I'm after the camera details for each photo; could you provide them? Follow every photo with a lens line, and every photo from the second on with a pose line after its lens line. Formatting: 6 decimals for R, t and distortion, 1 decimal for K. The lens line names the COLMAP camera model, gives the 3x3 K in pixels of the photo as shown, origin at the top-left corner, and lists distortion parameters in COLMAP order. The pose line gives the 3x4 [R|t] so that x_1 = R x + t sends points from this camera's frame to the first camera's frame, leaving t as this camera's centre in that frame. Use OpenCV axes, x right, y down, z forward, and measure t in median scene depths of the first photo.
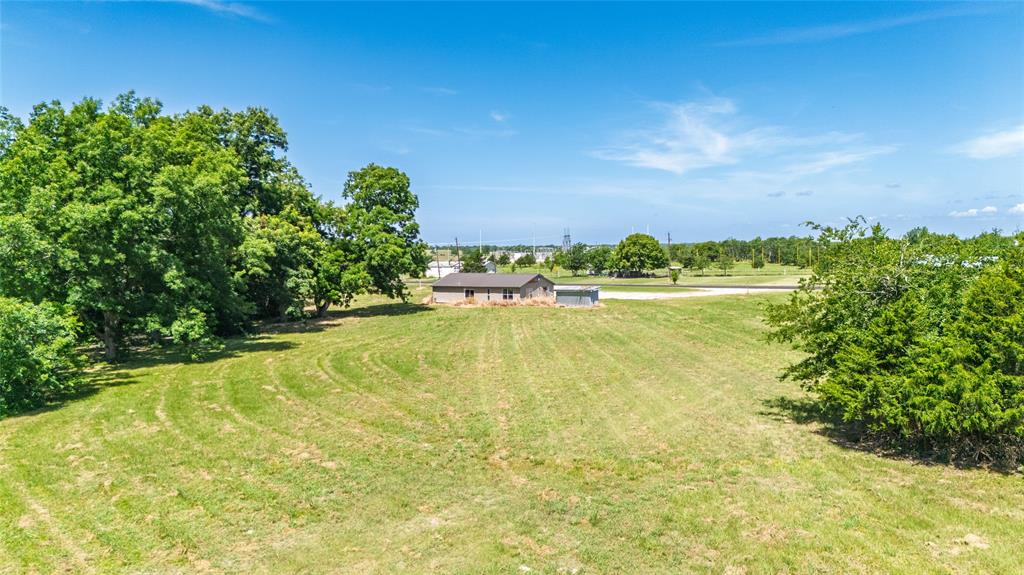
lens RADIAL K [[752.1, 0, 514.4], [0, 752.1, 282.3], [0, 0, 1]] dist [0.076245, -0.077303]
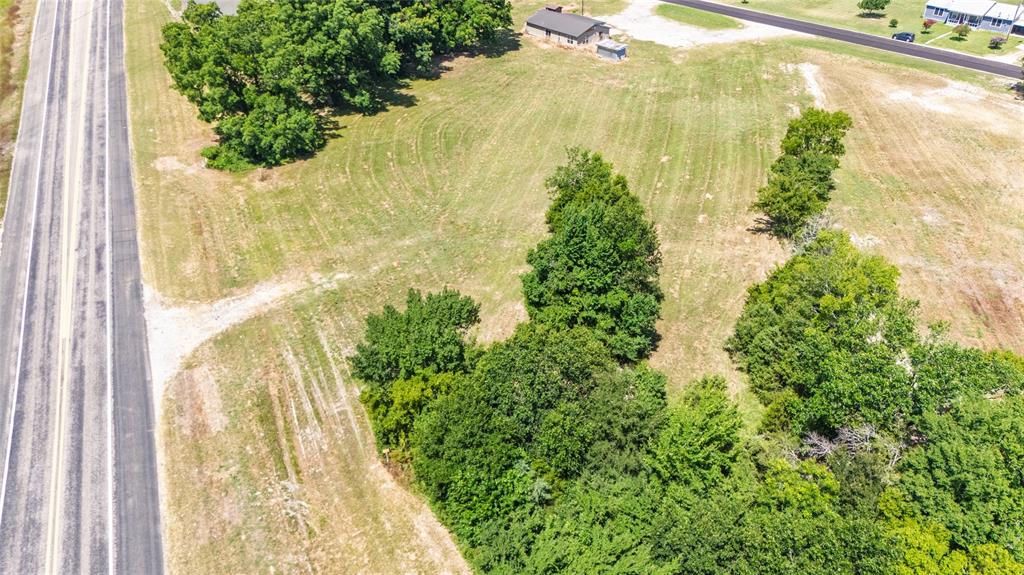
lens RADIAL K [[752.1, 0, 514.4], [0, 752.1, 282.3], [0, 0, 1]] dist [0.076245, -0.077303]
pose [[0.958999, 0.166553, -0.229305, 0.628495], [-0.023490, 0.853024, 0.521342, -0.718603], [0.282434, -0.494580, 0.821962, -0.988910]]
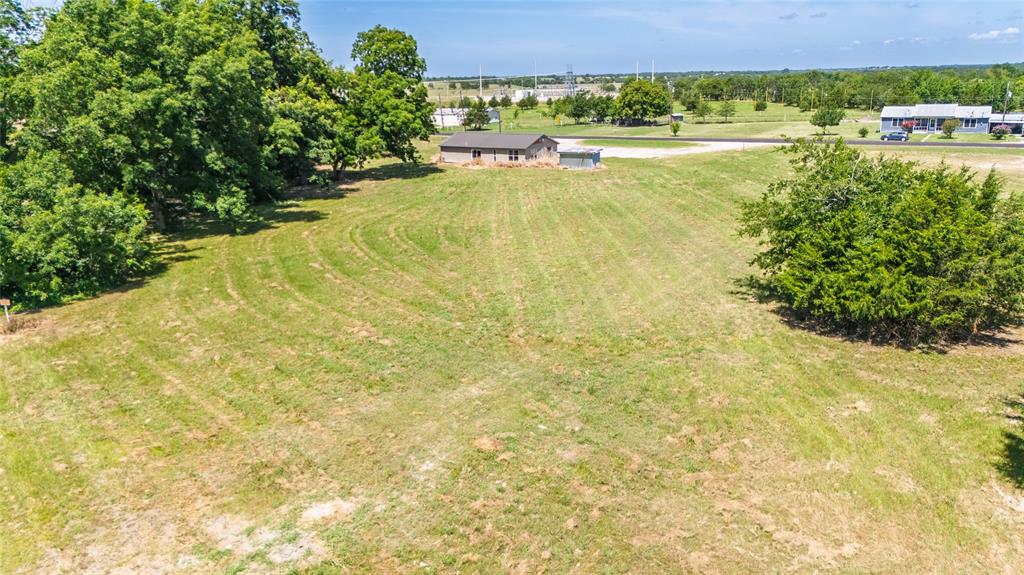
lens RADIAL K [[752.1, 0, 514.4], [0, 752.1, 282.3], [0, 0, 1]] dist [0.076245, -0.077303]
pose [[0.999987, -0.005034, -0.001272, -0.014499], [0.005190, 0.976204, 0.216792, -0.080196], [0.000150, -0.216796, 0.976217, -0.132616]]
